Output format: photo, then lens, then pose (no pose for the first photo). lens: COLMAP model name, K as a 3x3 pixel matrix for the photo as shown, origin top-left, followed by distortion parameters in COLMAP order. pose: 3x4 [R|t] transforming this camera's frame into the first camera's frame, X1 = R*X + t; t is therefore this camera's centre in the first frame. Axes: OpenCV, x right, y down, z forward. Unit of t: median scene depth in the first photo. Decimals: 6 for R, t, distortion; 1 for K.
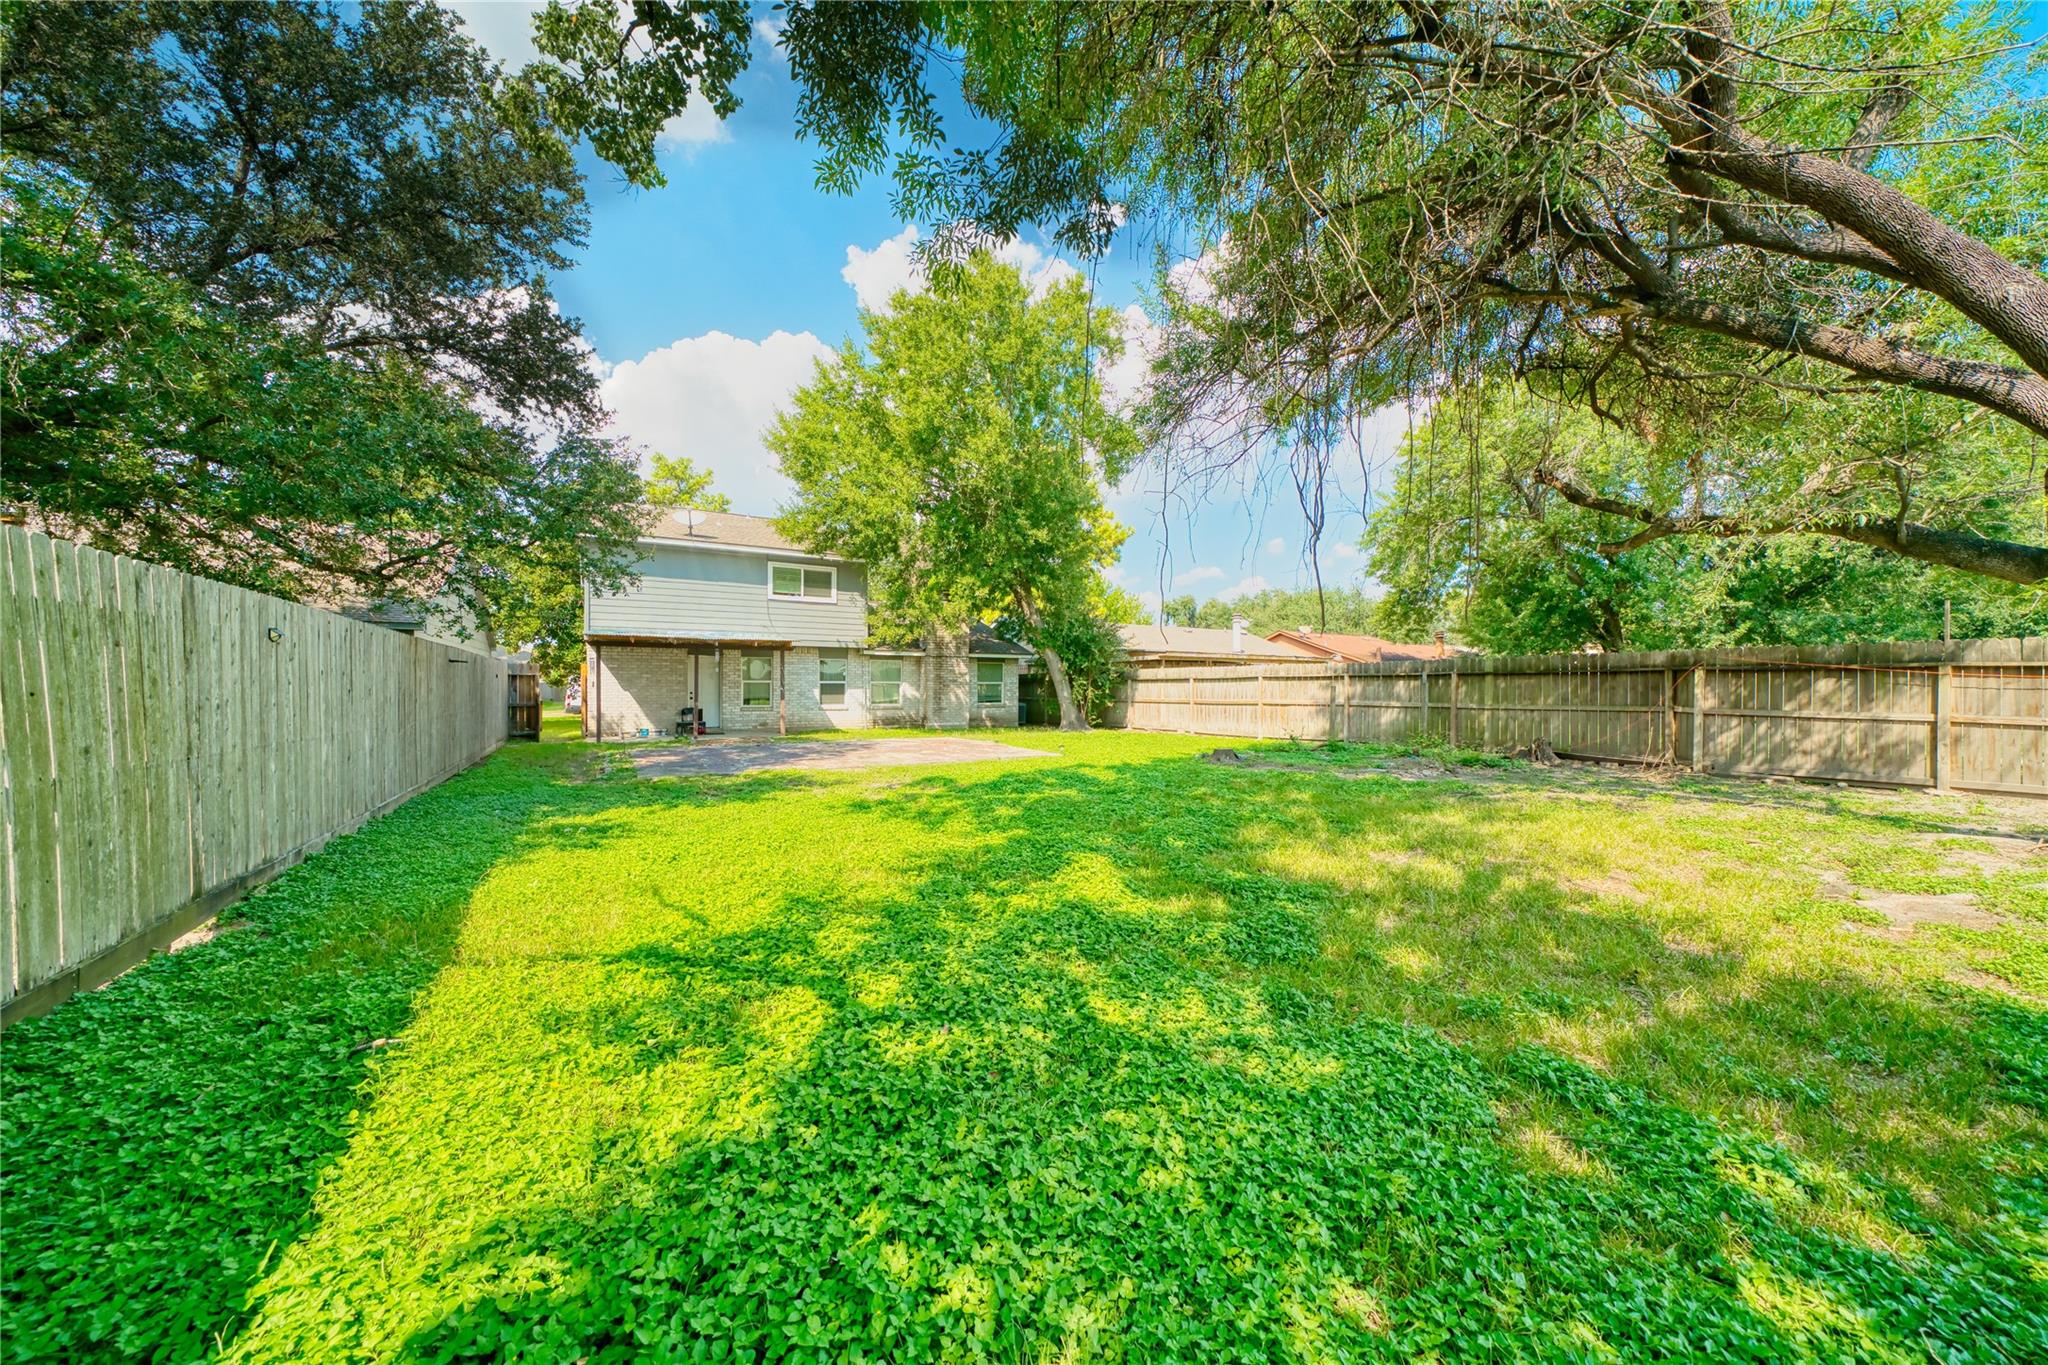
lens RADIAL K [[706.2, 0, 1024.8], [0, 706.2, 690.8], [0, 0, 1]] dist [-0.008682, 0.000041]
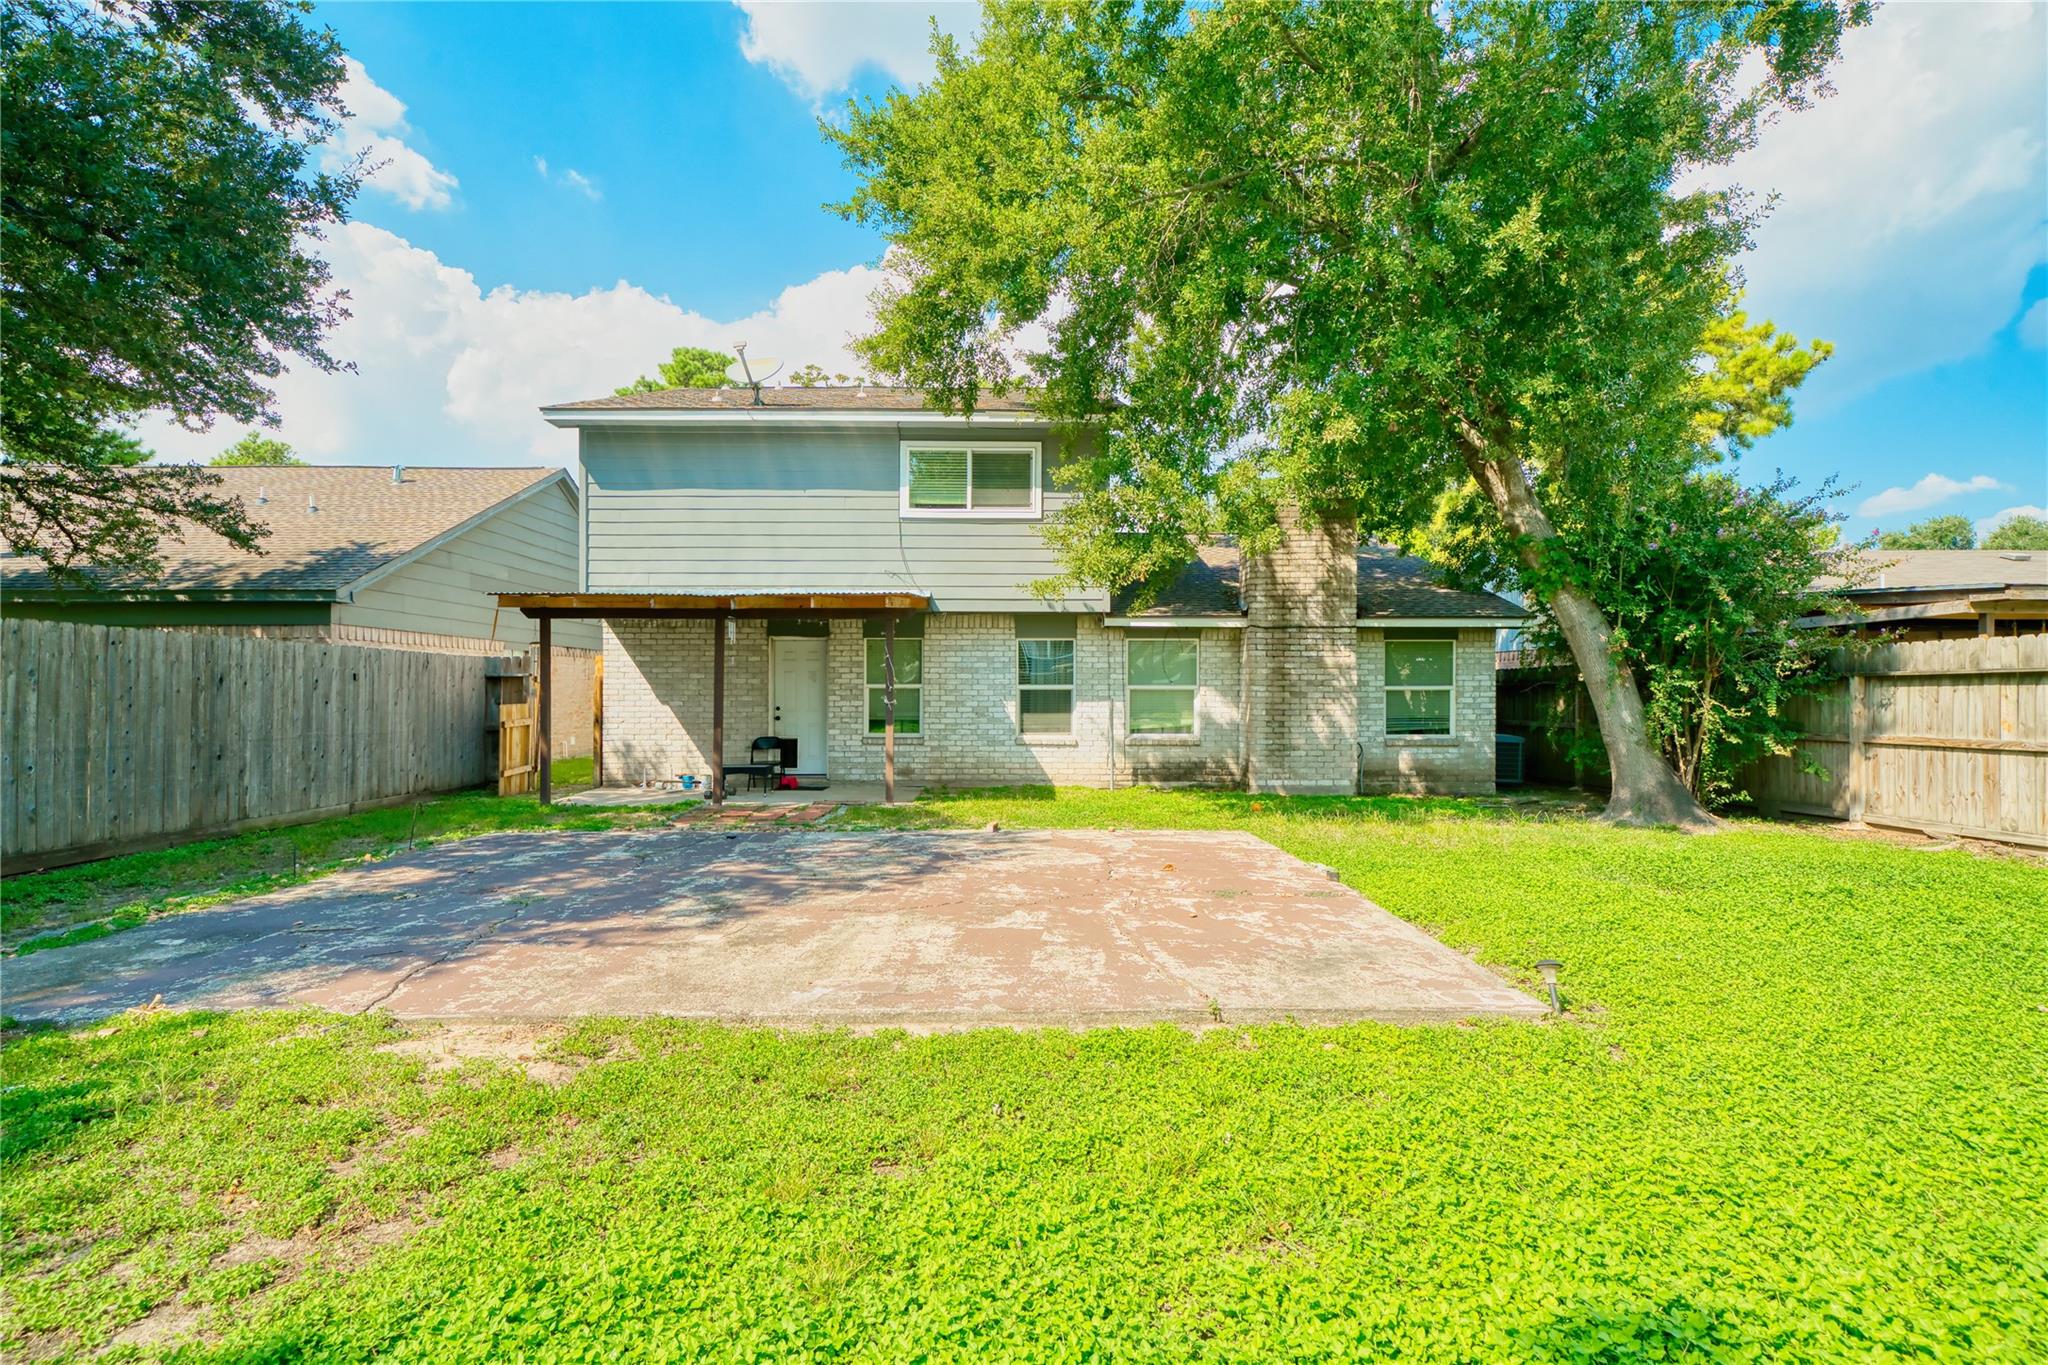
lens RADIAL K [[973.6, 0, 1024.0], [0, 973.6, 682.5], [0, 0, 1]] dist [0.039376, 0.000450]
pose [[0.871598, -0.006694, -0.490175, 0.038227], [-0.003887, 0.999781, -0.020564, -0.001605], [0.490206, 0.019829, 0.871381, 0.409726]]
